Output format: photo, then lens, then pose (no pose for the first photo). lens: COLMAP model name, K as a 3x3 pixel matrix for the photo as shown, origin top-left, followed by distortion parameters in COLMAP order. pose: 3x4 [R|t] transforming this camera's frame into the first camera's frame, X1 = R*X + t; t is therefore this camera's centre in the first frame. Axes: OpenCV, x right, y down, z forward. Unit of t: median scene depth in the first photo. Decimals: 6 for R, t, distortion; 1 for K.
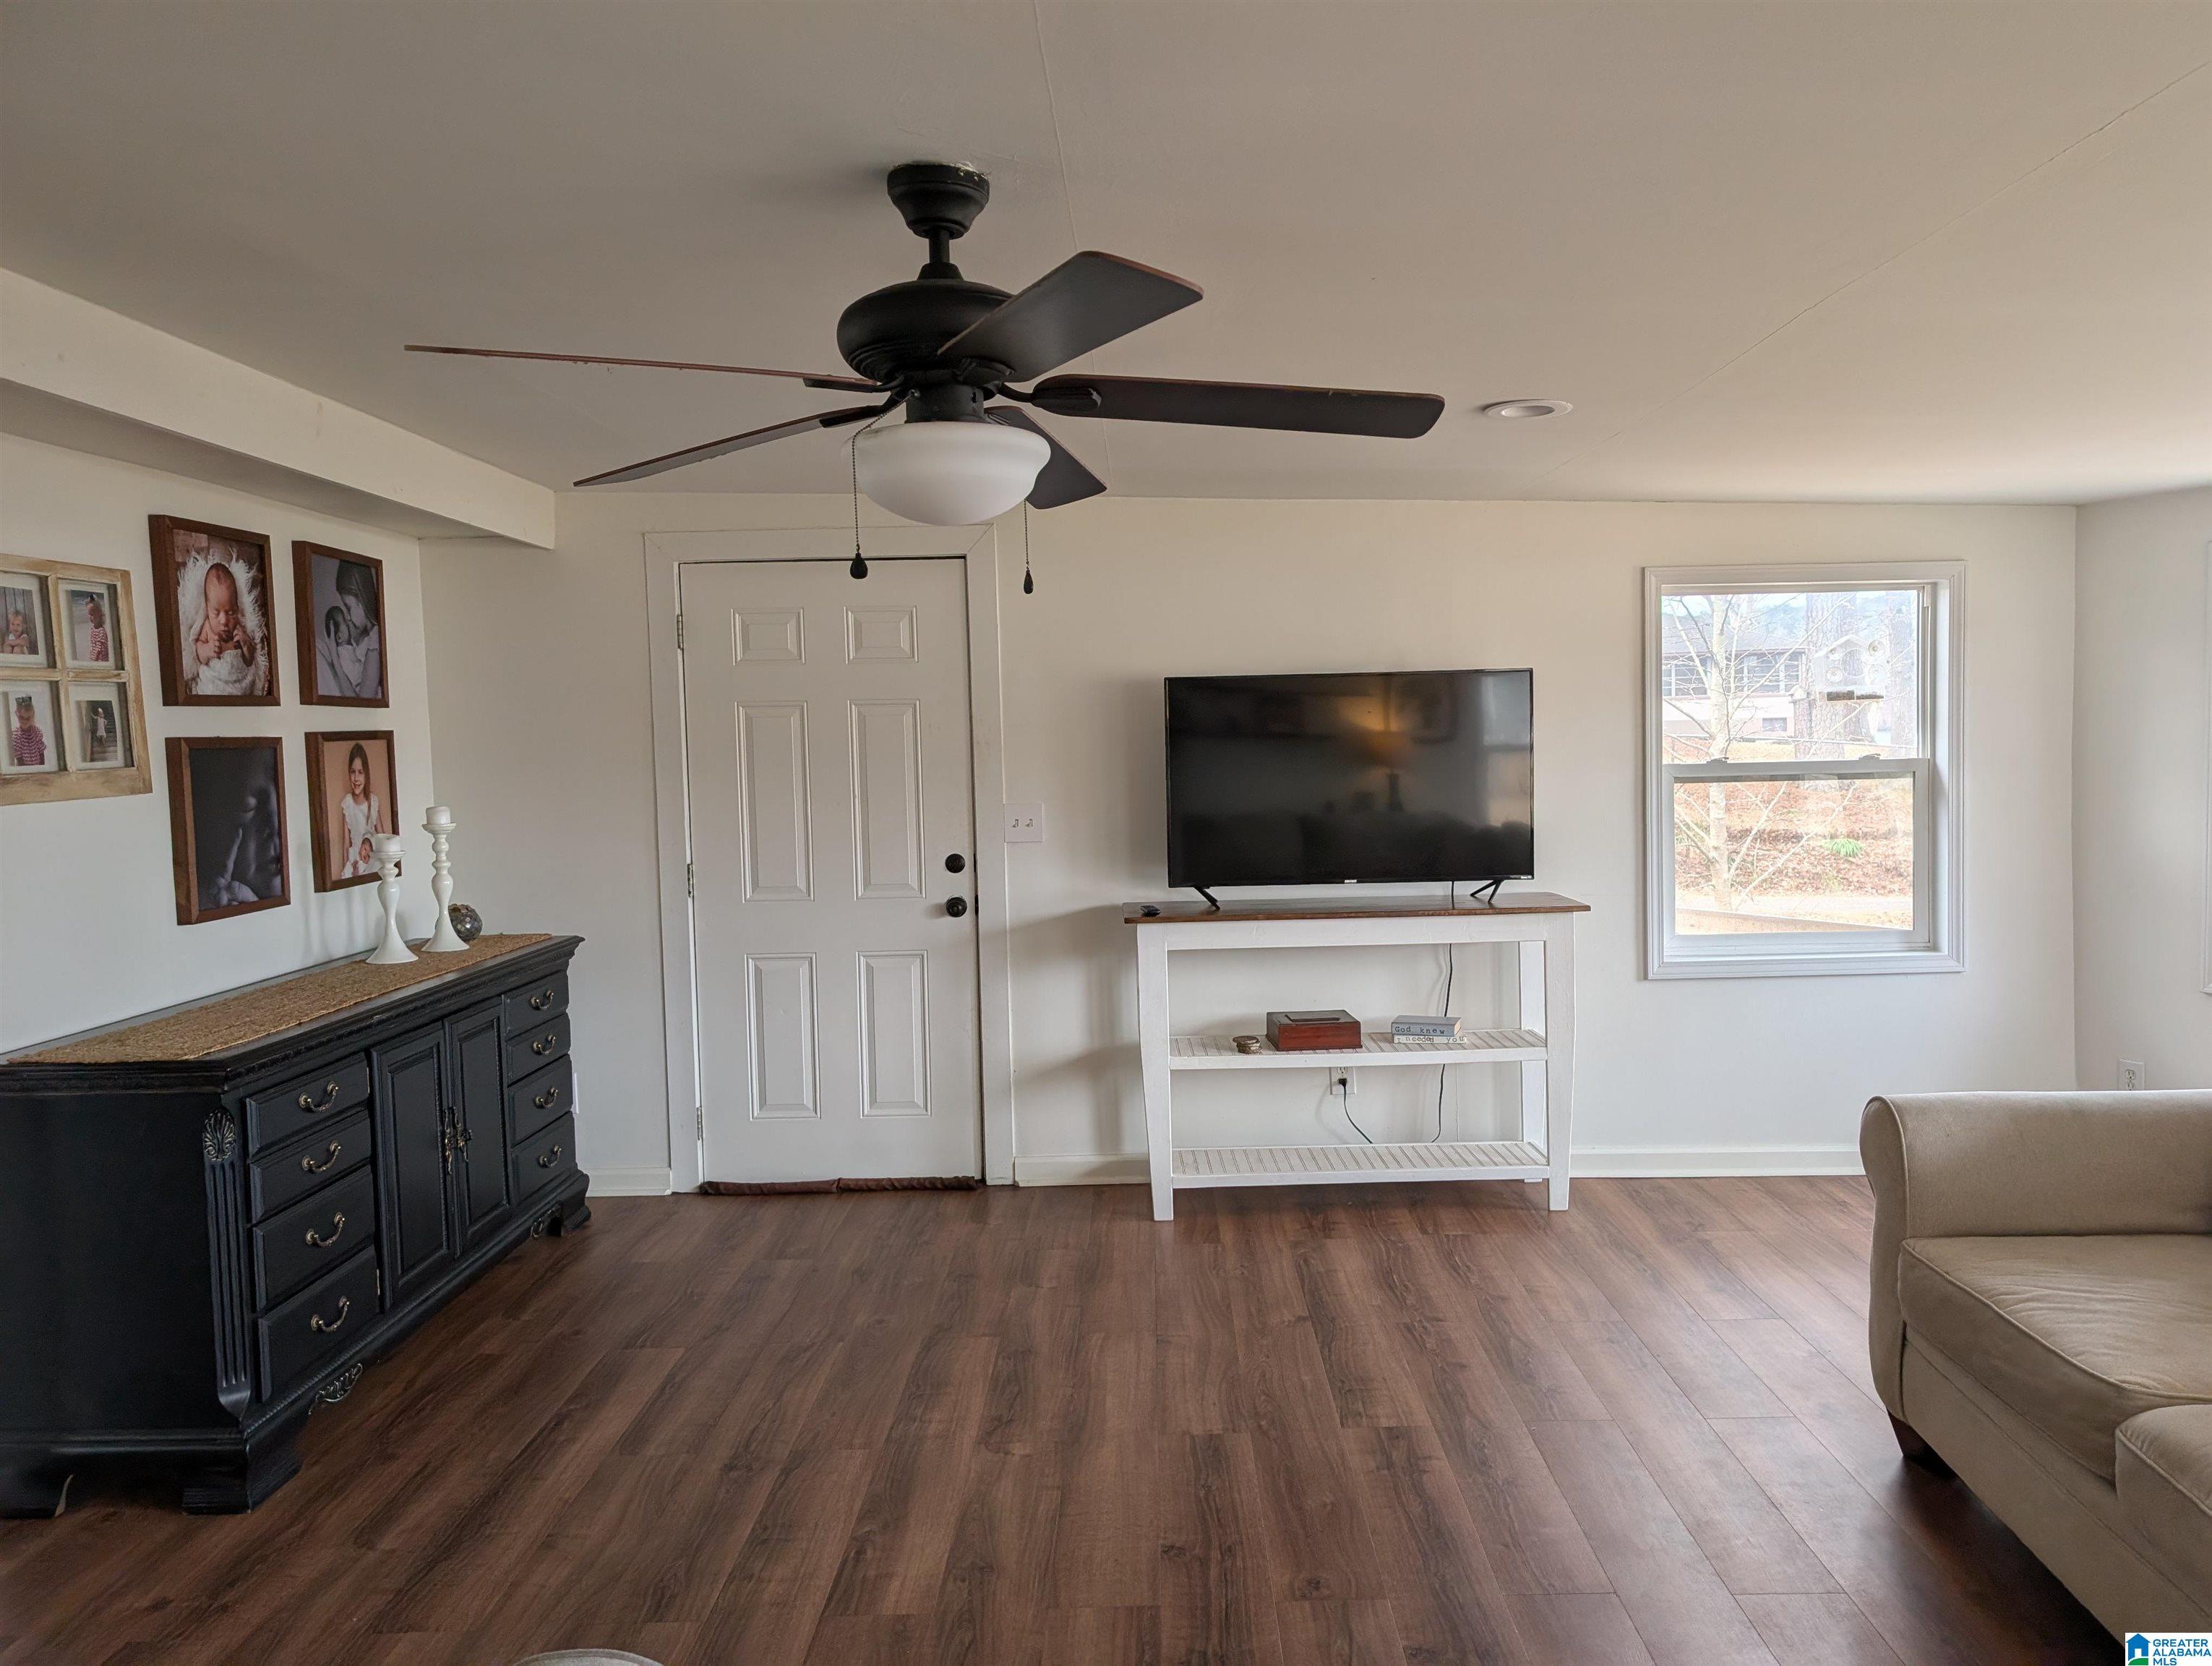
lens RADIAL K [[1584.2, 0, 1136.2], [0, 1584.2, 830.4], [0, 0, 1]] dist [0.009475, 0.000937]
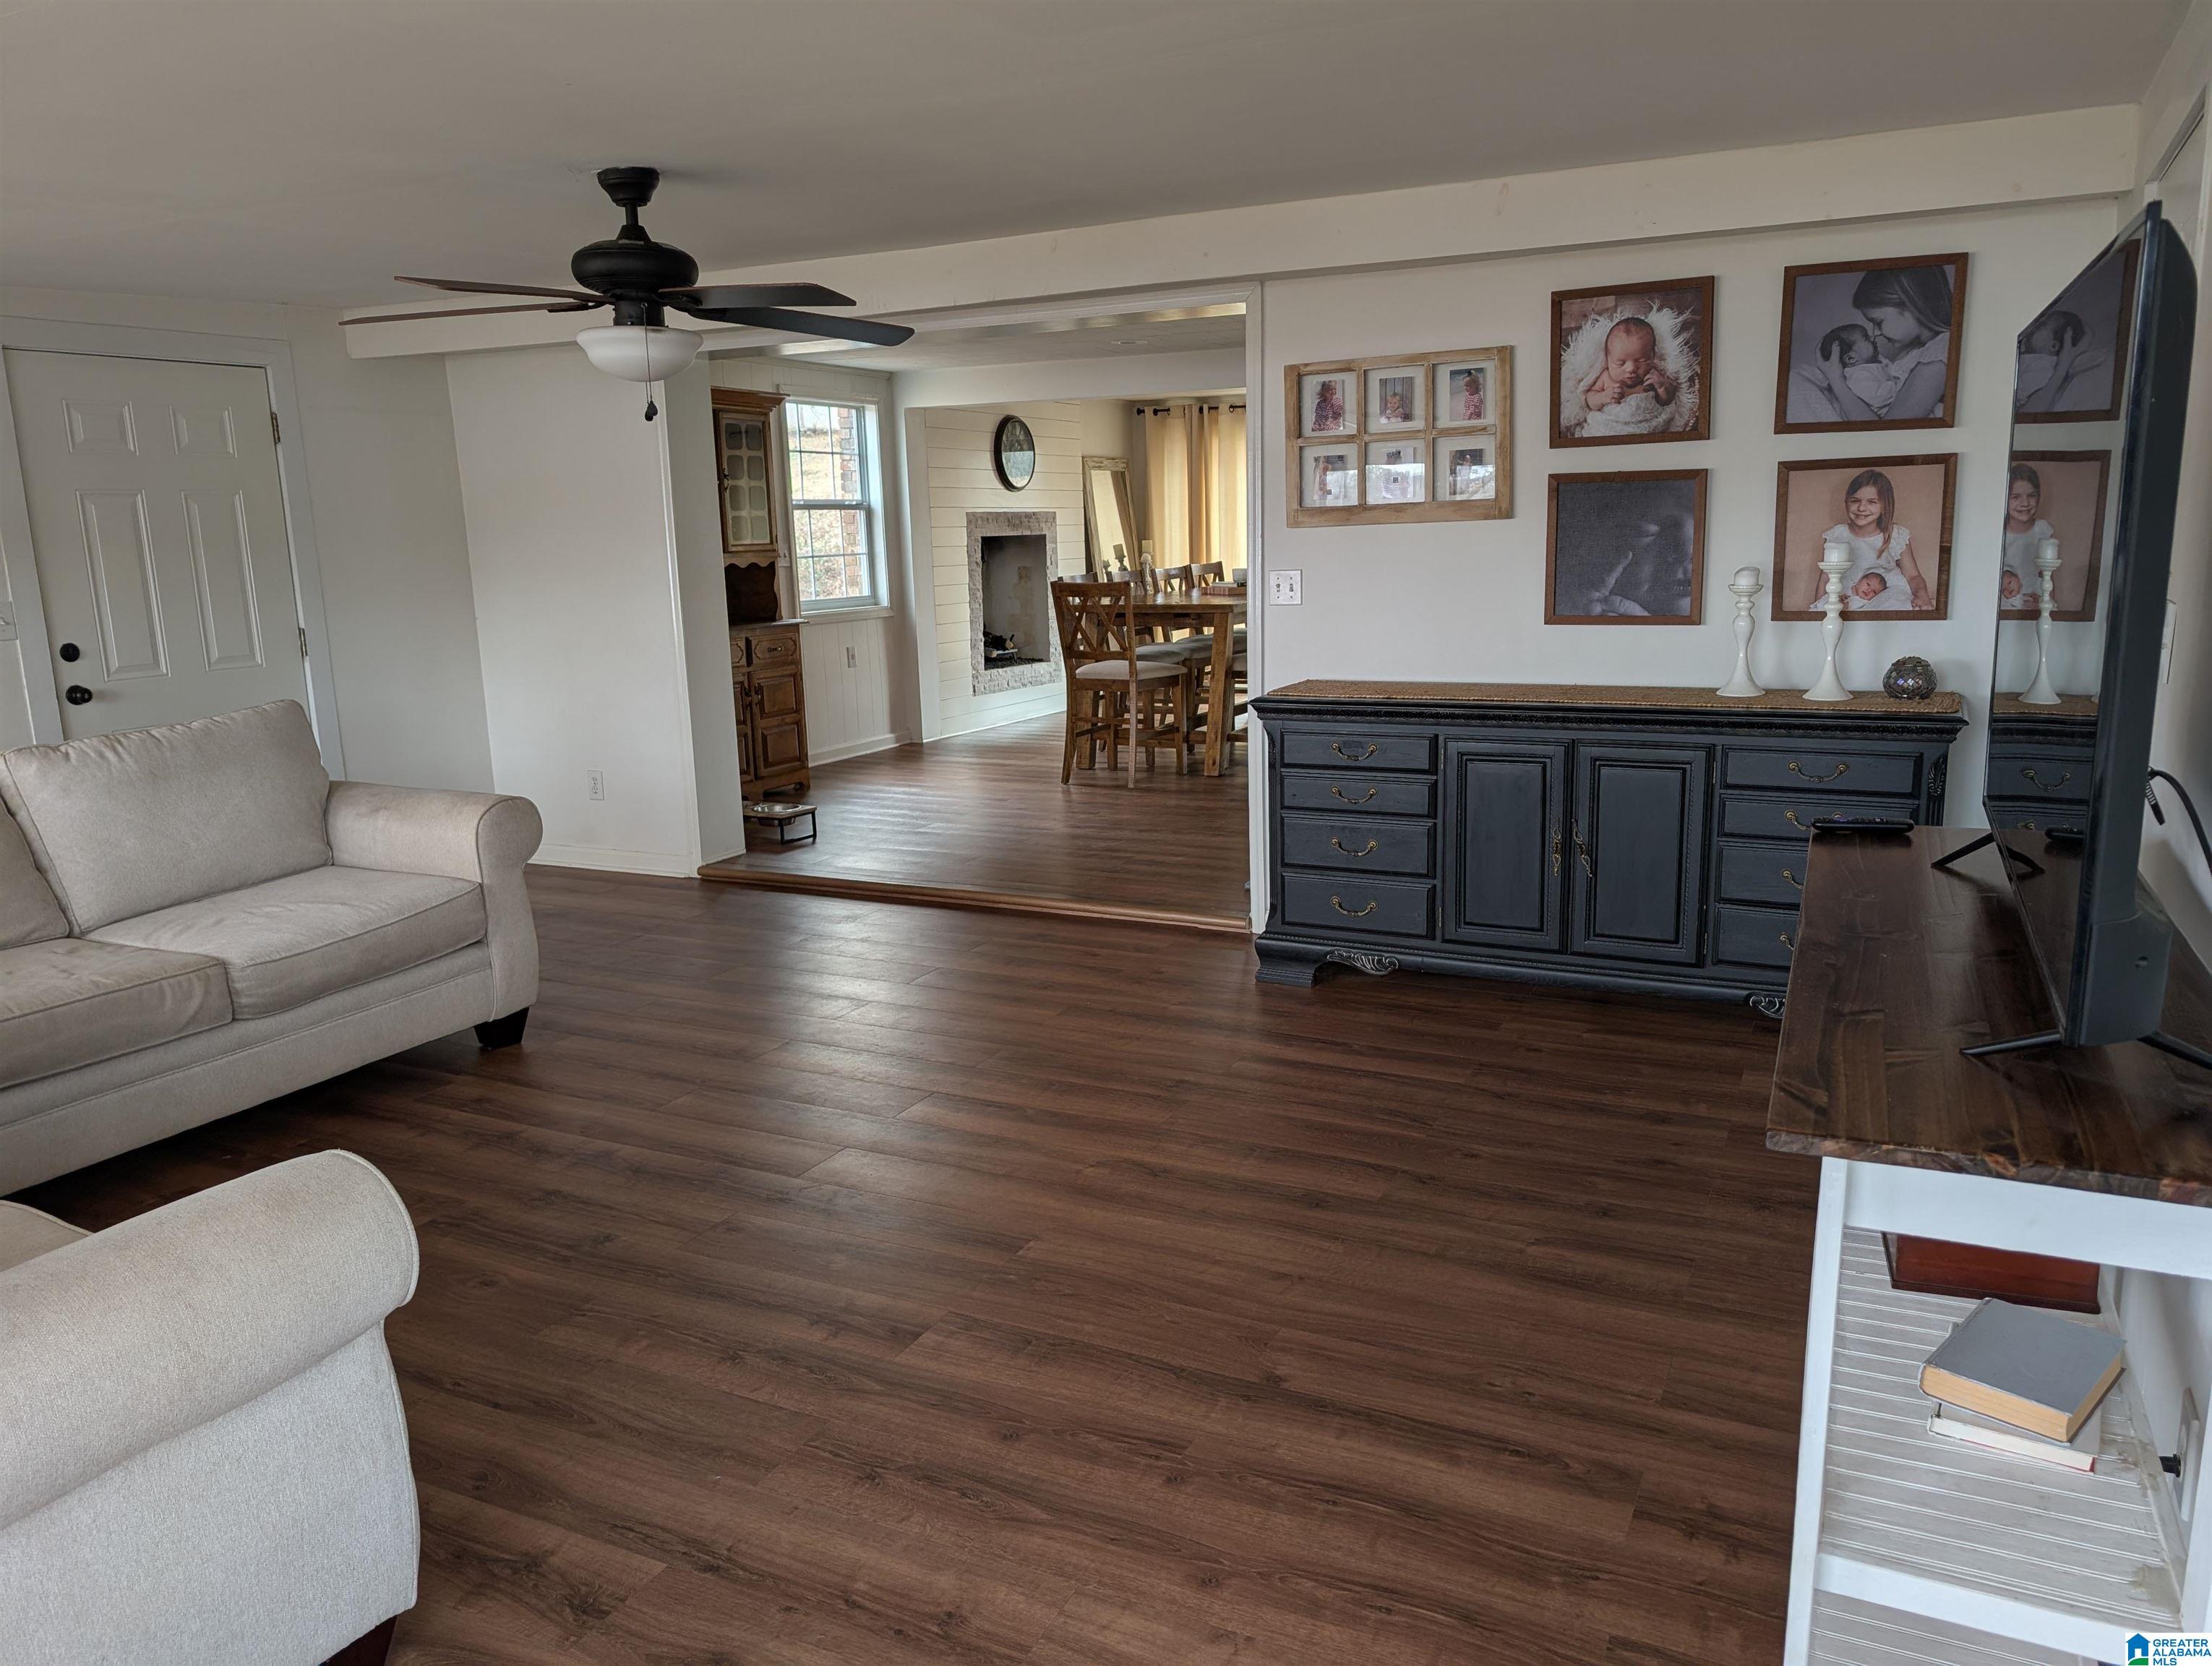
lens RADIAL K [[1584.2, 0, 1136.2], [0, 1584.2, 830.4], [0, 0, 1]] dist [0.009475, 0.000937]
pose [[-0.431078, 0.210473, -0.877424, 0.655695], [-0.020993, 0.969812, 0.242949, -0.077338], [0.902070, 0.123150, -0.413646, 1.171149]]
